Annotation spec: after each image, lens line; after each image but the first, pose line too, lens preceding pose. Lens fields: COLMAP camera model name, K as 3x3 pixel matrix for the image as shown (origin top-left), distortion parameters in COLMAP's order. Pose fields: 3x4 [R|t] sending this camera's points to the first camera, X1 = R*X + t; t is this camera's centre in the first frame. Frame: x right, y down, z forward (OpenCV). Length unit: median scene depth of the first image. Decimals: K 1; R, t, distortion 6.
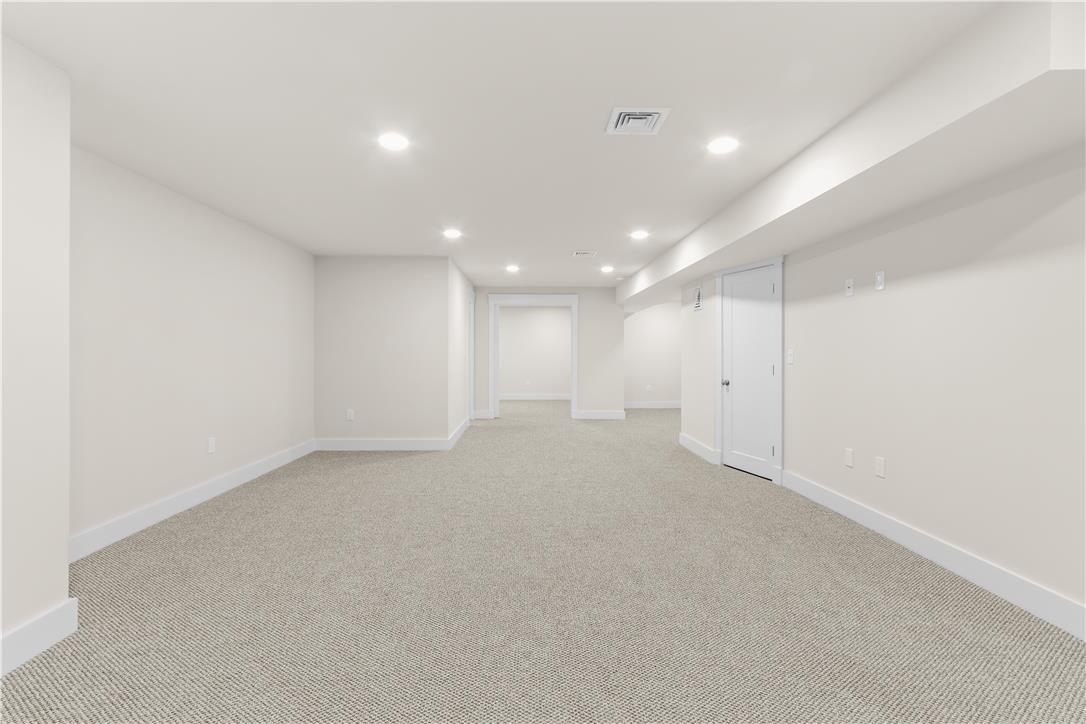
lens RADIAL K [[502.7, 0, 540.7], [0, 502.7, 357.6], [0, 0, 1]] dist [0.004154, 0.000718]
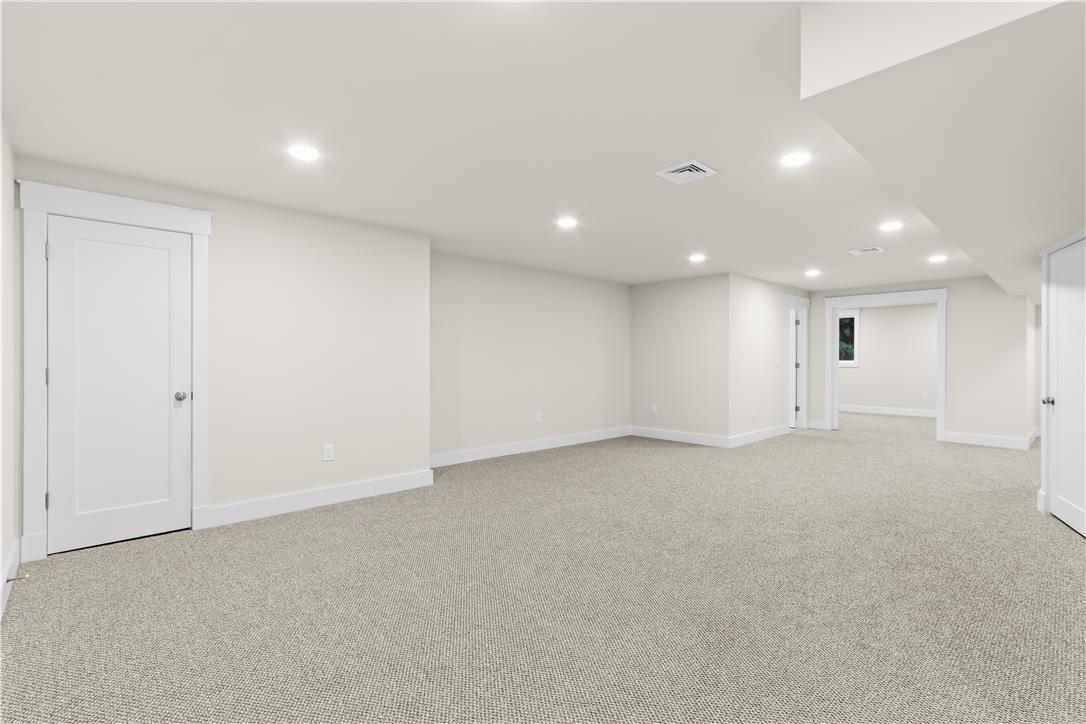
lens RADIAL K [[502.7, 0, 540.7], [0, 502.7, 357.6], [0, 0, 1]] dist [0.004154, 0.000718]
pose [[0.657832, -0.003553, -0.753156, 0.378675], [-0.007061, 0.999916, -0.010884, 0.000215], [0.753132, 0.012478, 0.657752, -0.038731]]
